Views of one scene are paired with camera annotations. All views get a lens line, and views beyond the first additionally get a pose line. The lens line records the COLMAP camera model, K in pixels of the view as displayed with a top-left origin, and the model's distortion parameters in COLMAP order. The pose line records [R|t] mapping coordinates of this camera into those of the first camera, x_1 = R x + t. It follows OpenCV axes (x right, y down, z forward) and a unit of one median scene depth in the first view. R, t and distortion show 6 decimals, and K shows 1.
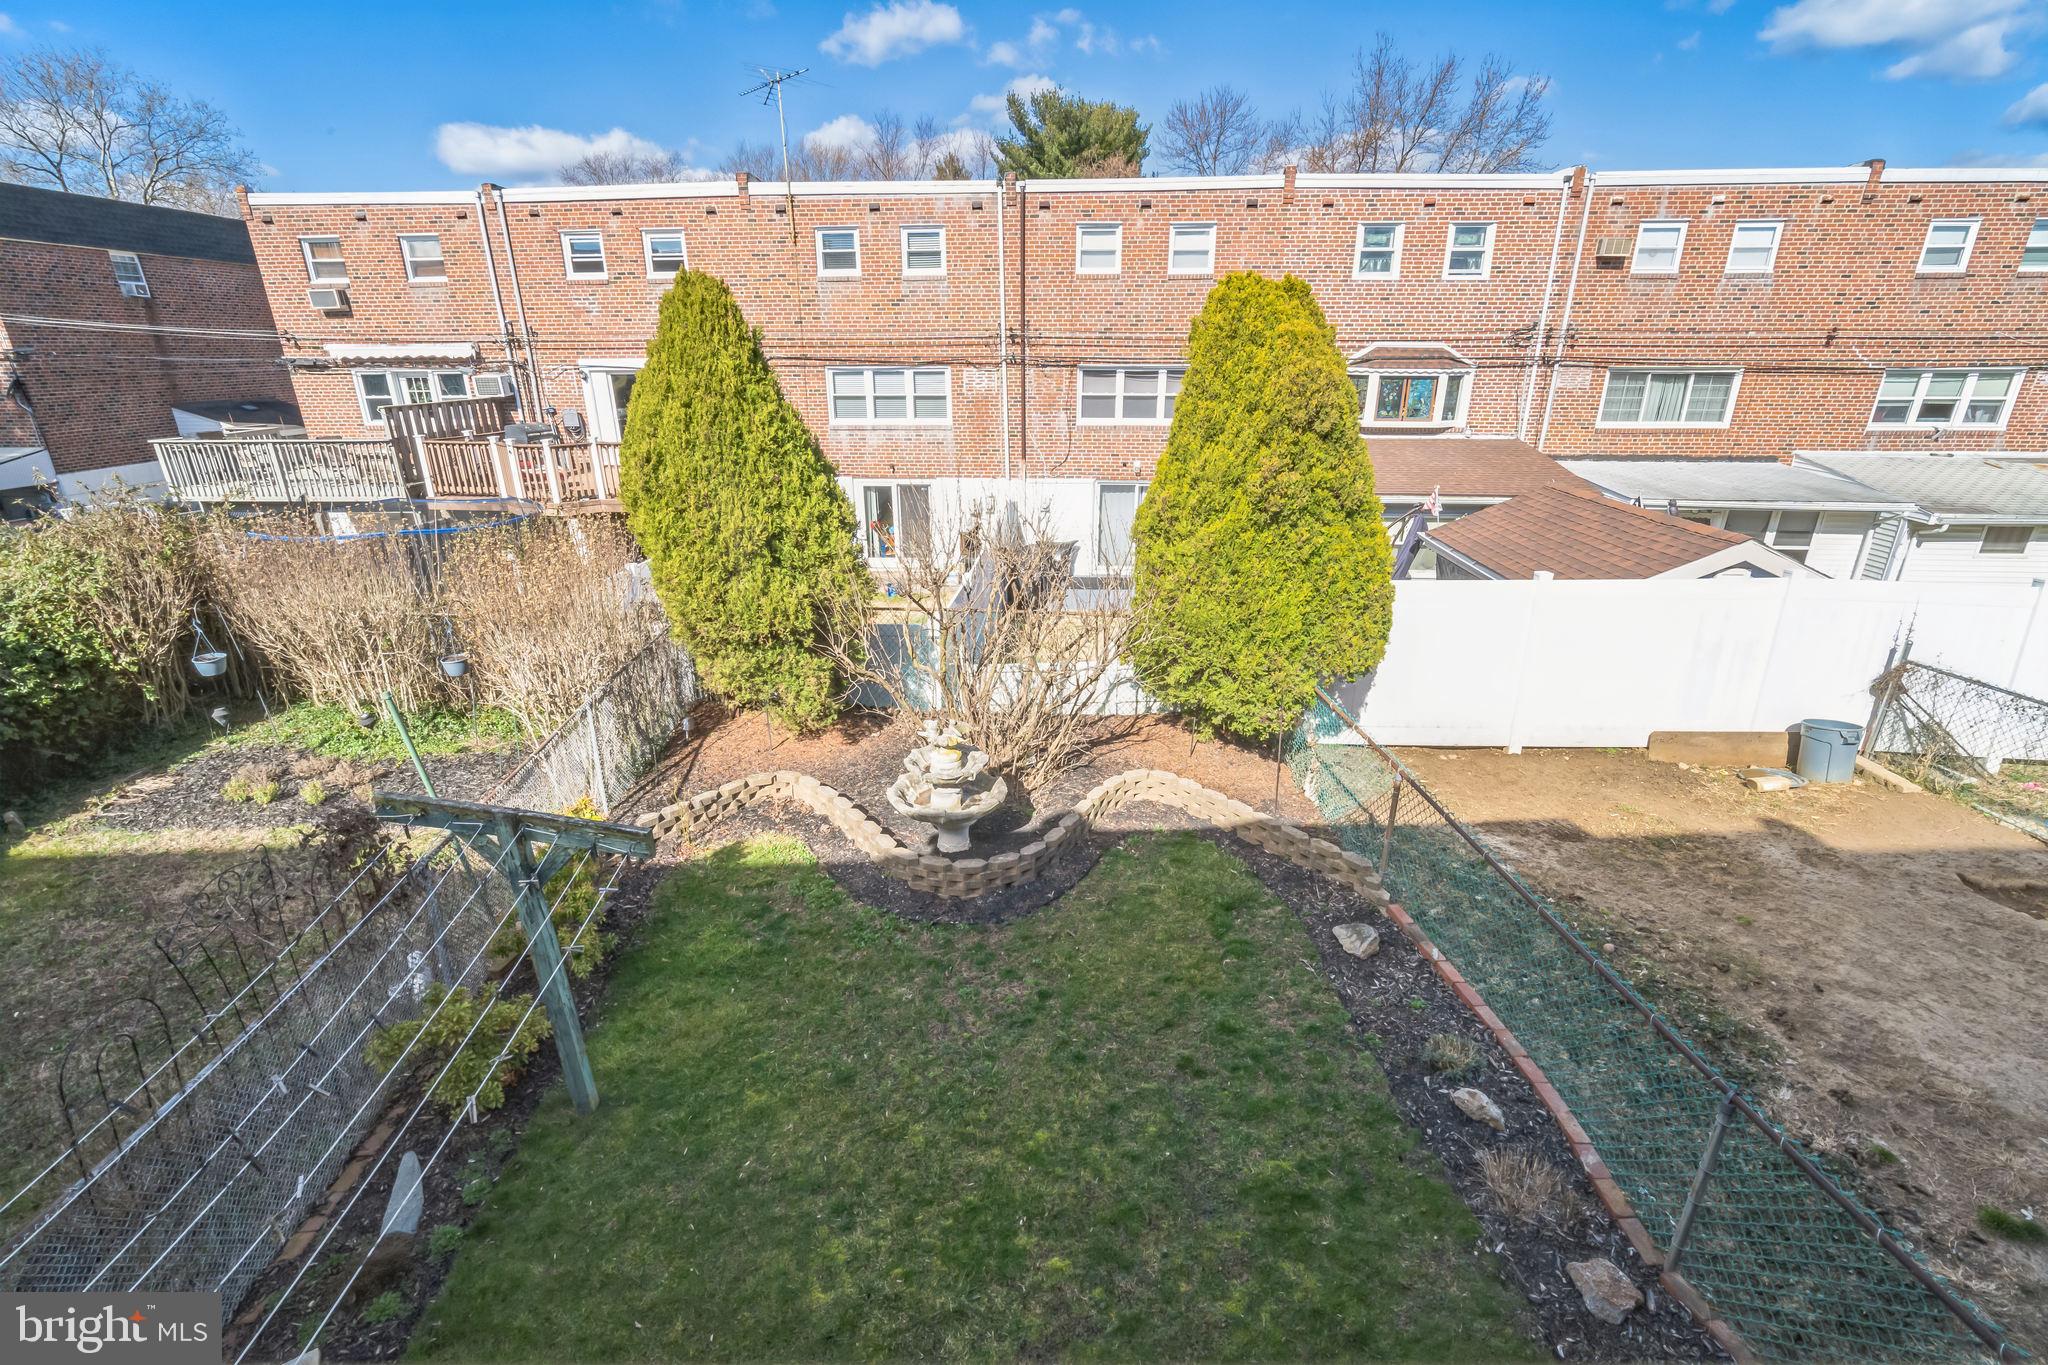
lens RADIAL K [[885.6, 0, 1024.0], [0, 885.6, 682.5], [0, 0, 1]] dist [-0.016390, 0.004830]
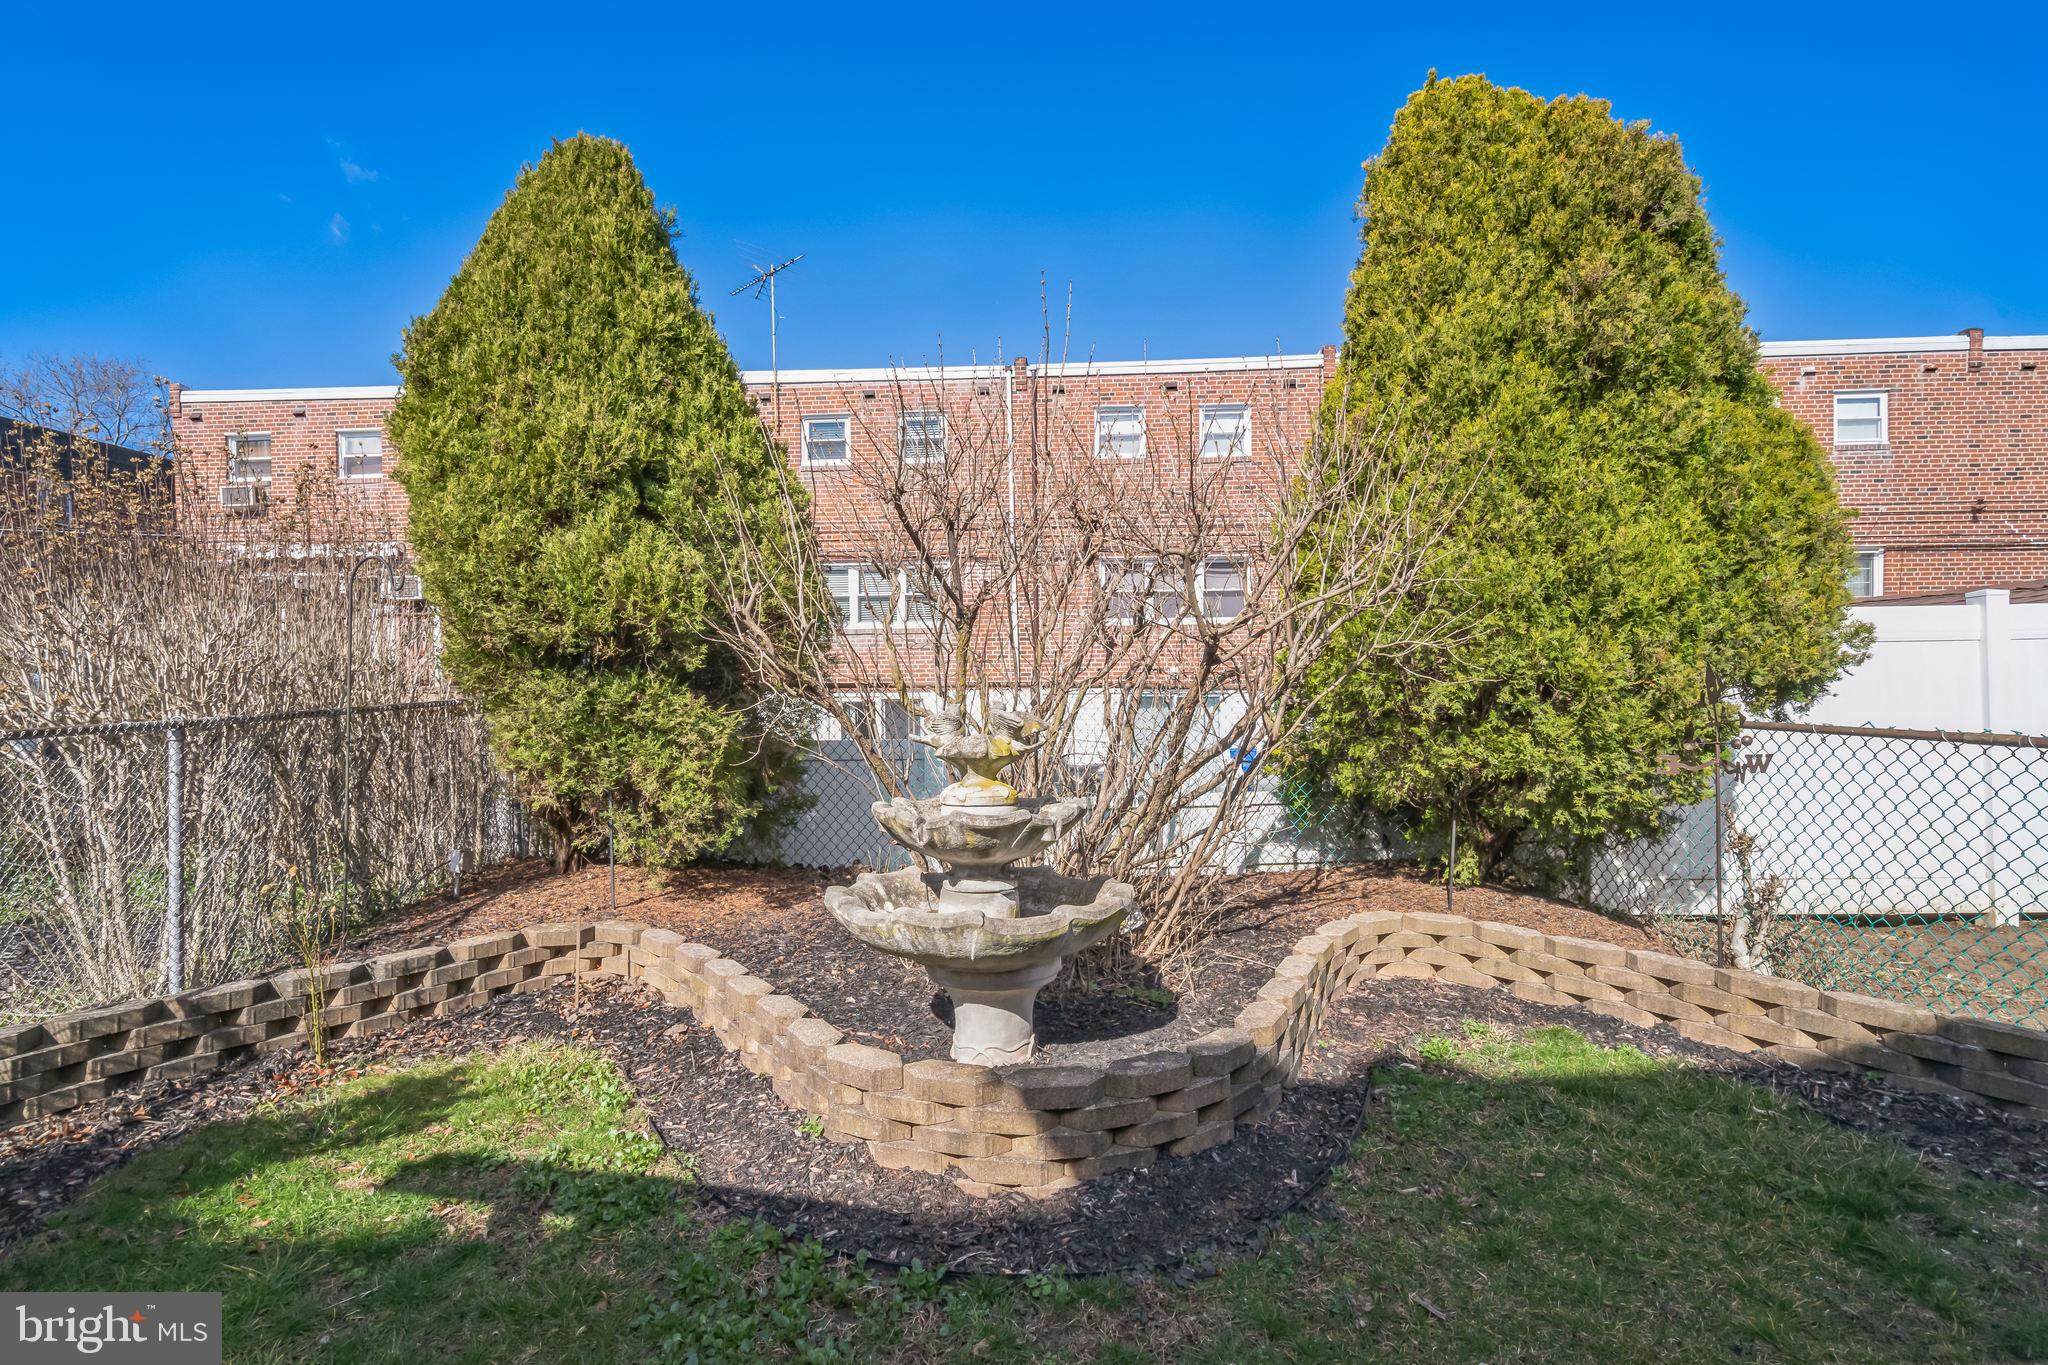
lens RADIAL K [[925.3, 0, 1015.5], [0, 925.3, 697.0], [0, 0, 1]] dist [-0.016907, 0.004960]
pose [[0.999964, -0.007829, 0.003292, -0.025897], [0.008475, 0.945218, -0.326330, 0.062823], [-0.000557, 0.326346, 0.945250, 0.212959]]
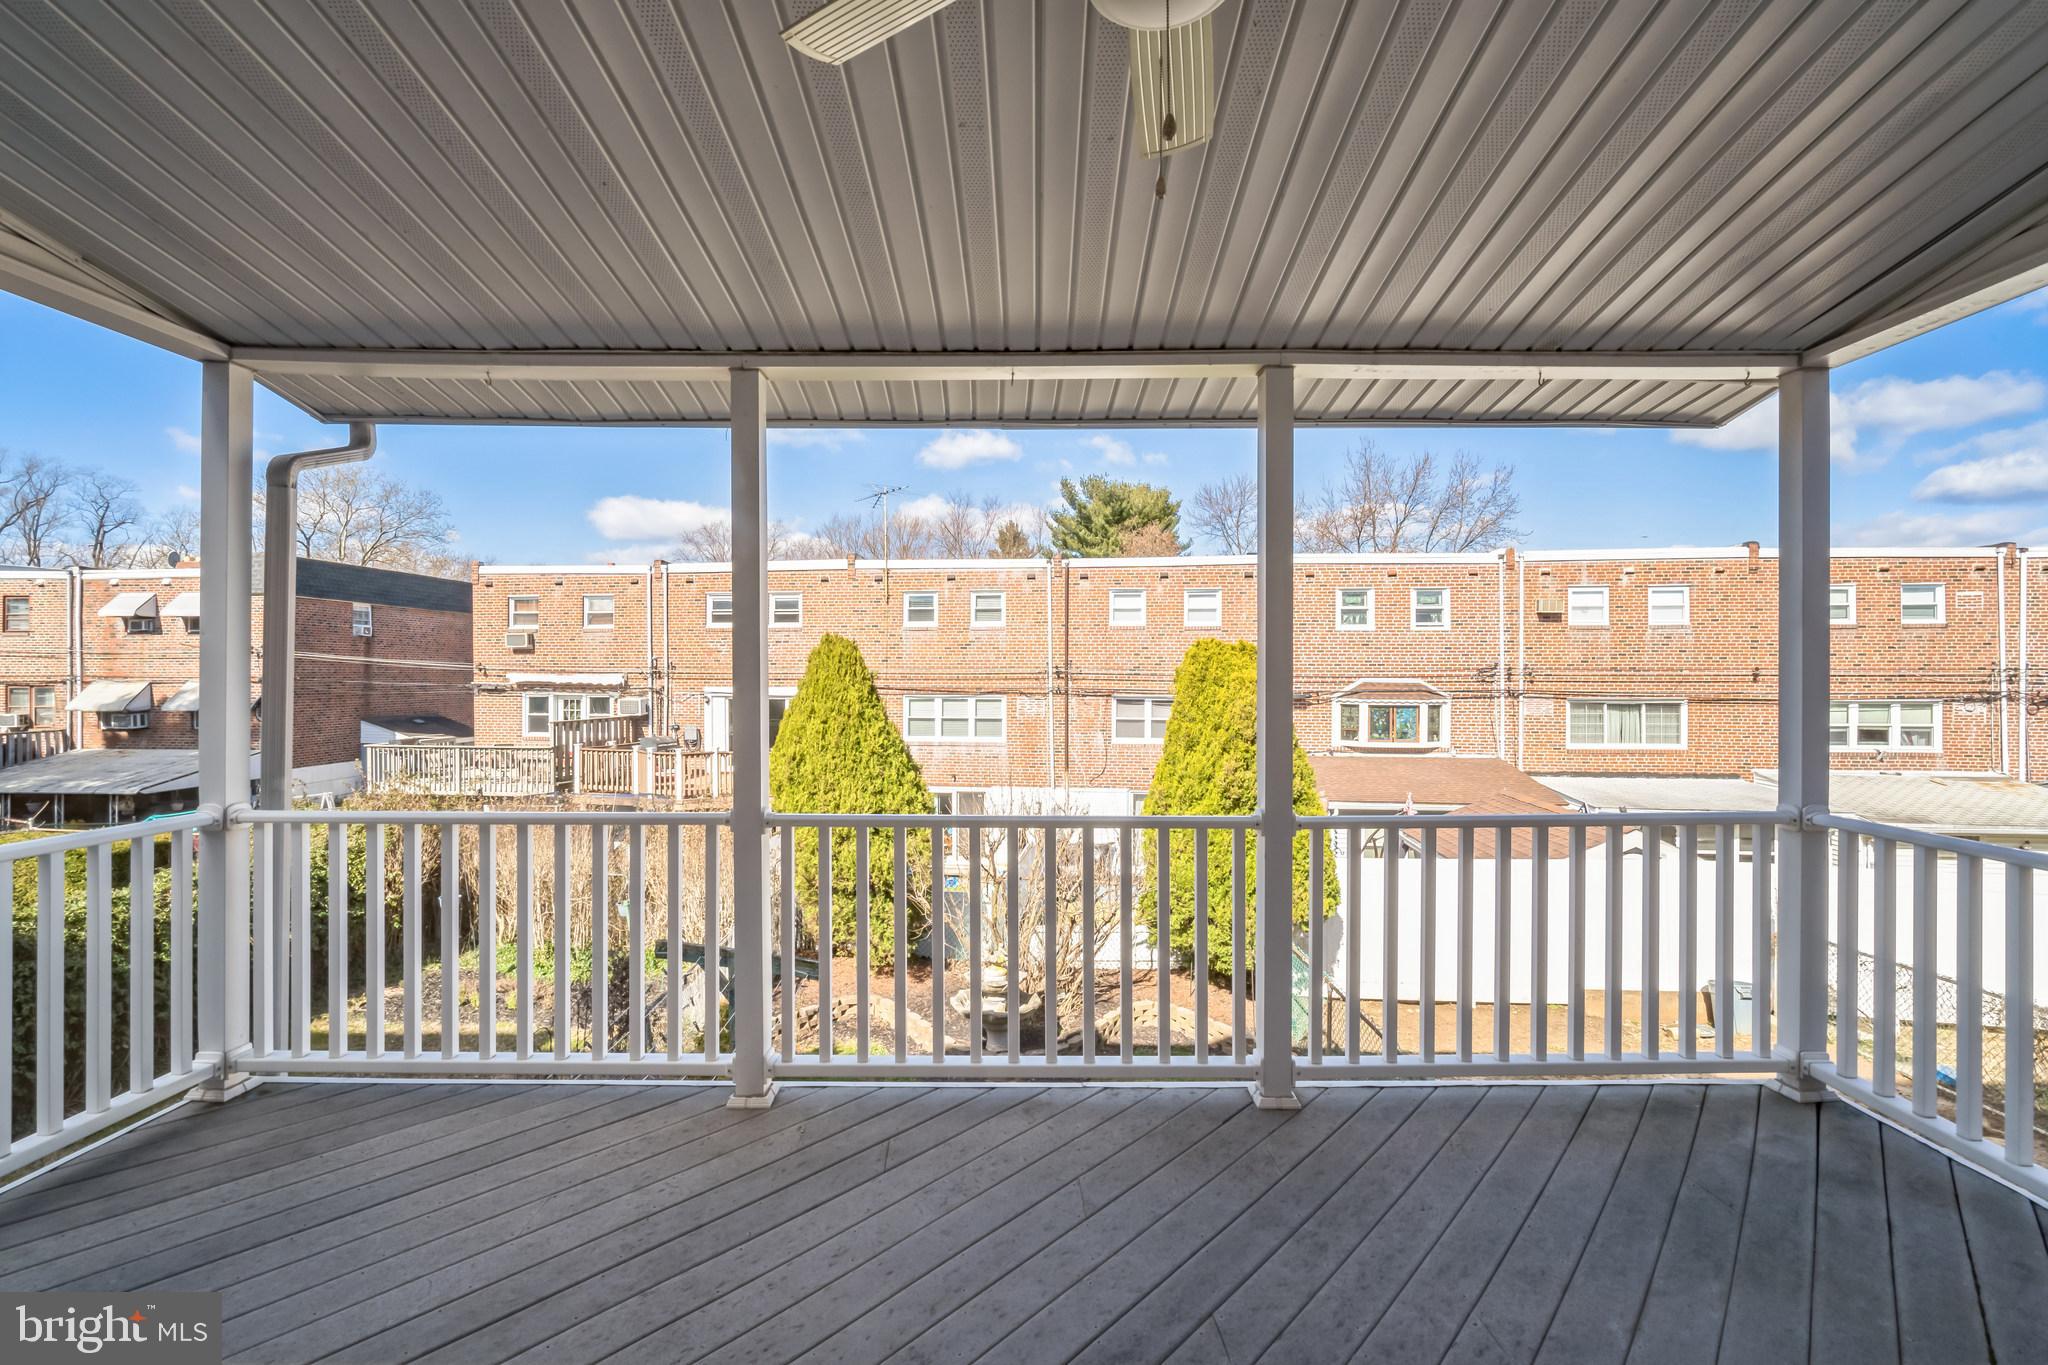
lens RADIAL K [[885.6, 0, 1024.0], [0, 885.6, 682.5], [0, 0, 1]] dist [-0.016390, 0.004830]
pose [[0.998324, 0.005812, -0.057587, 0.011152], [-0.025510, 0.937284, -0.347632, 0.048936], [0.051955, 0.348519, 0.935861, -0.147337]]
